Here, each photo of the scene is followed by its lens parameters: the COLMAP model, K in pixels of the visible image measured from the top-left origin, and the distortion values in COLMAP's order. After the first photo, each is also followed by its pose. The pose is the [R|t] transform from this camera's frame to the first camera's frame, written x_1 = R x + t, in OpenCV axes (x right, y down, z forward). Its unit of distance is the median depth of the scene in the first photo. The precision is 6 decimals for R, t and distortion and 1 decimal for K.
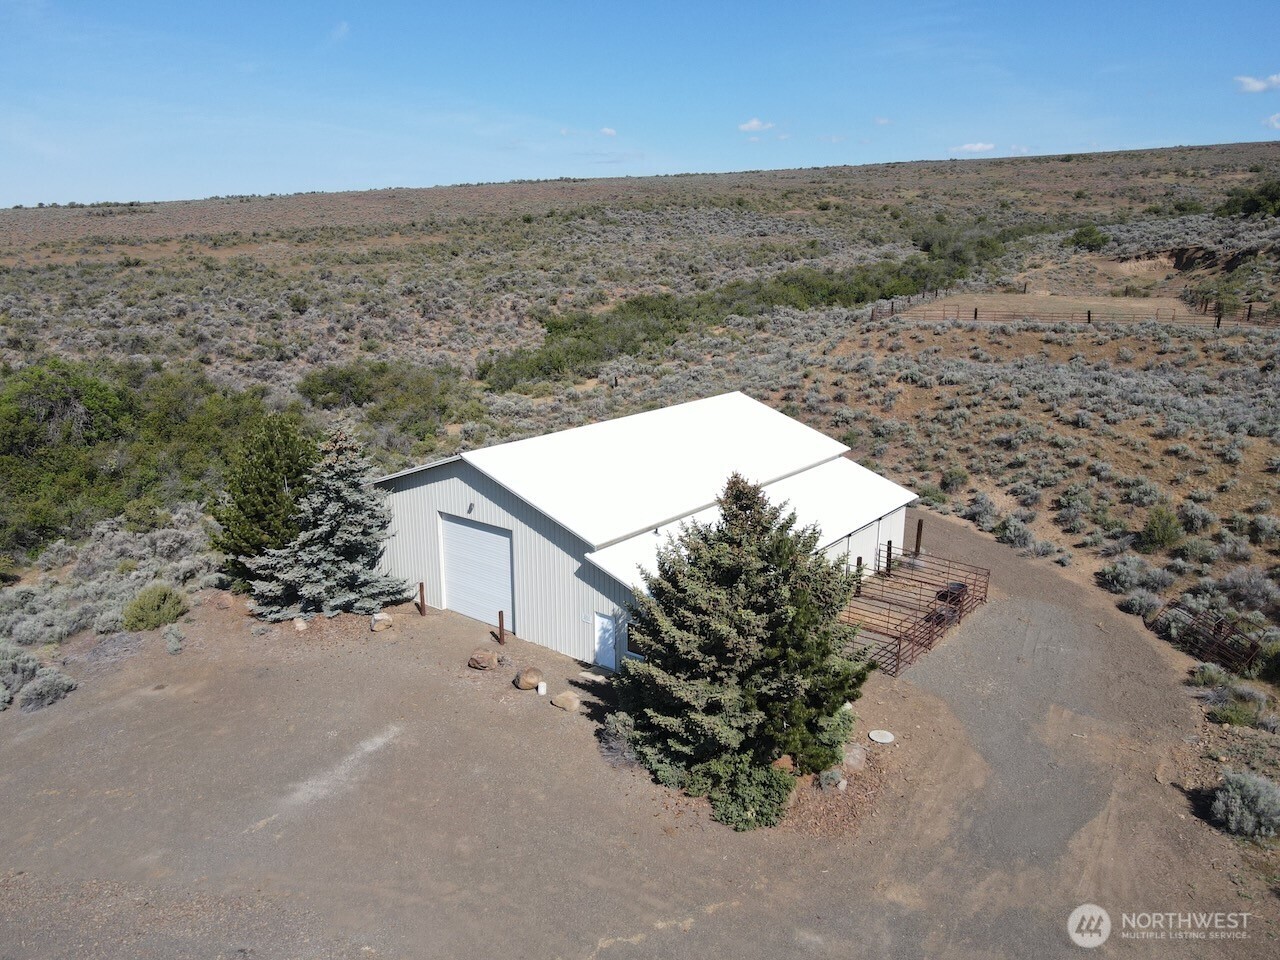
lens RADIAL K [[922.3, 0, 634.5], [0, 922.3, 479.6], [0, 0, 1]] dist [-0.008563, 0.028808]
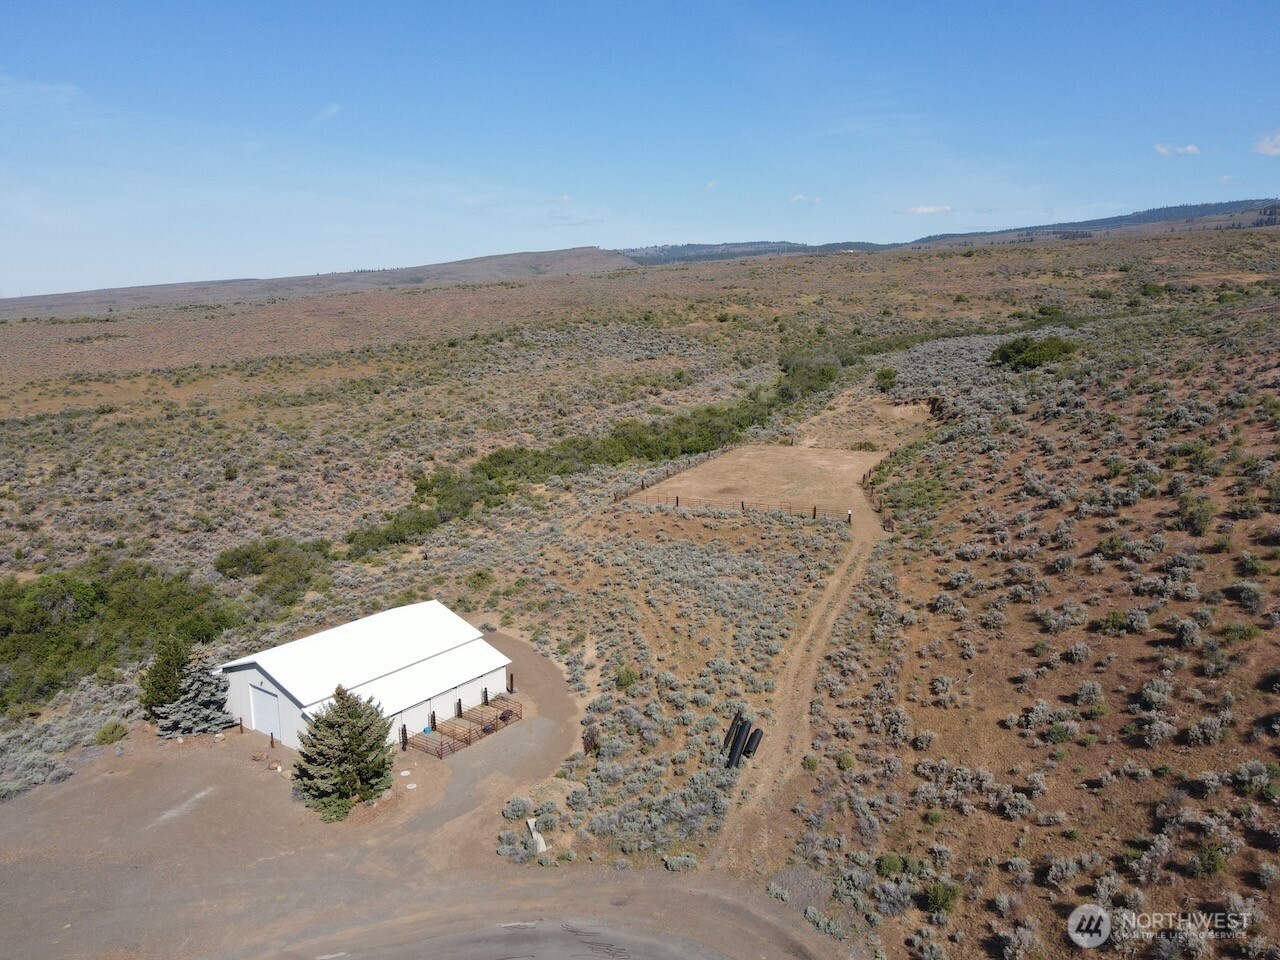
lens RADIAL K [[922.3, 0, 634.5], [0, 922.3, 479.6], [0, 0, 1]] dist [-0.008563, 0.028808]
pose [[0.999624, -0.013678, 0.023754, 0.436206], [0.015081, 0.998088, -0.059944, -0.203149], [-0.022889, 0.060279, 0.997919, -0.803995]]
